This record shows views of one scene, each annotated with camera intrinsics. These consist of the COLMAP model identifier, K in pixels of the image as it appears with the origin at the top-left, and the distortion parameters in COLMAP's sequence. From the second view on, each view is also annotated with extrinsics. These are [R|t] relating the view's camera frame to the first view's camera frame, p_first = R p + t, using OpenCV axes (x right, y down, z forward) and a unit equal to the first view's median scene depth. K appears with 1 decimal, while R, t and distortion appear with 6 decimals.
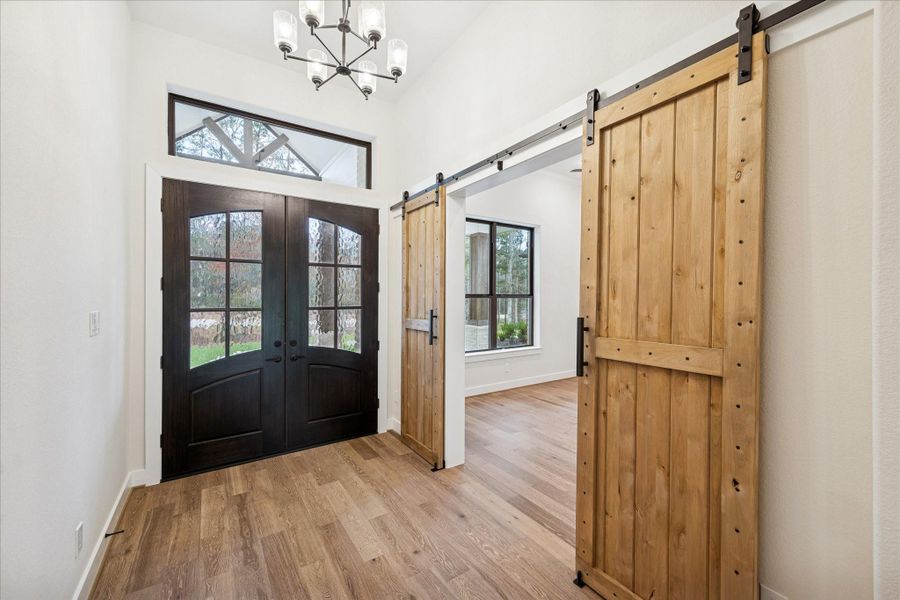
lens RADIAL K [[363.9, 0, 449.2], [0, 363.9, 303.4], [0, 0, 1]] dist [-0.000737, -0.000044]
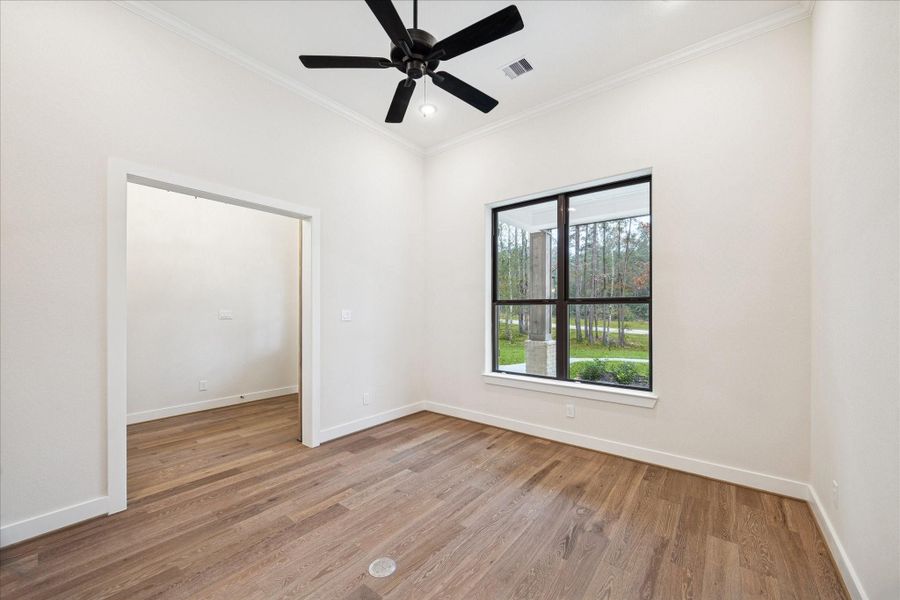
lens RADIAL K [[343.9, 0, 450.3], [0, 343.9, 313.9], [0, 0, 1]] dist [-0.000187, 0.000050]
pose [[0.304299, 0.005916, -0.952558, 0.735334], [-0.014502, 0.999894, 0.001577, 0.005510], [0.952466, 0.013334, 0.304353, 0.659262]]
